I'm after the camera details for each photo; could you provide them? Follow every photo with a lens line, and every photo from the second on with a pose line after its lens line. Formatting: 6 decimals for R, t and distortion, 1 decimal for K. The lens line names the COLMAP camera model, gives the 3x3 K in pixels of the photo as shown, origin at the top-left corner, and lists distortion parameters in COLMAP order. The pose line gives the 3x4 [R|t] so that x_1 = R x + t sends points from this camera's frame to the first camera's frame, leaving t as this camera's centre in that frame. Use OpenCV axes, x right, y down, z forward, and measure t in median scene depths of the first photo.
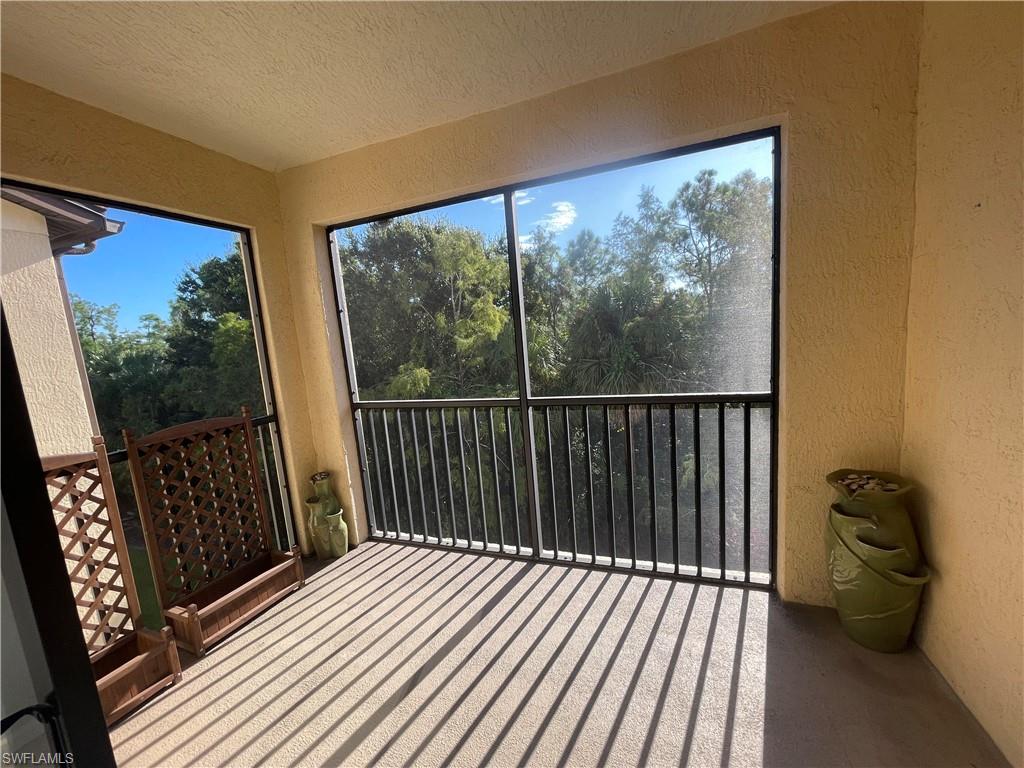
lens RADIAL K [[412.5, 0, 508.8], [0, 412.5, 386.7], [0, 0, 1]] dist [0.000001, 0.000101]
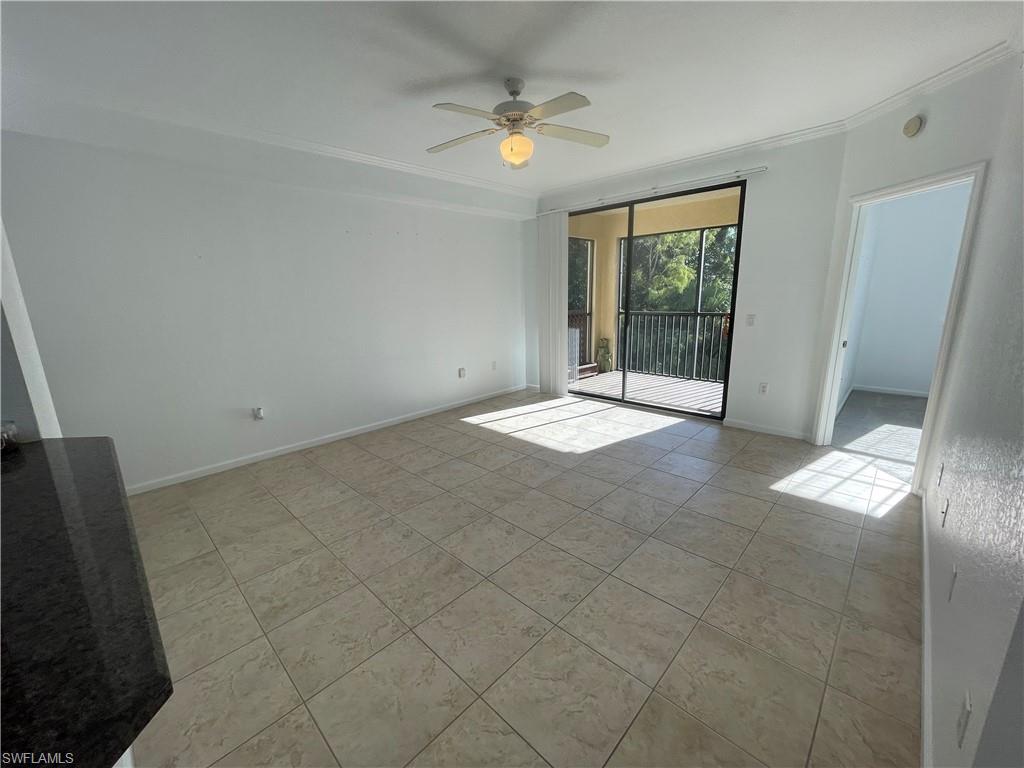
lens RADIAL K [[412.5, 0, 508.8], [0, 412.5, 386.7], [0, 0, 1]] dist [0.000001, 0.000101]
pose [[0.915728, 0.146755, -0.374040, -0.001046], [-0.103858, 0.985729, 0.132484, 0.066390], [0.388145, -0.082472, 0.917901, -0.453464]]
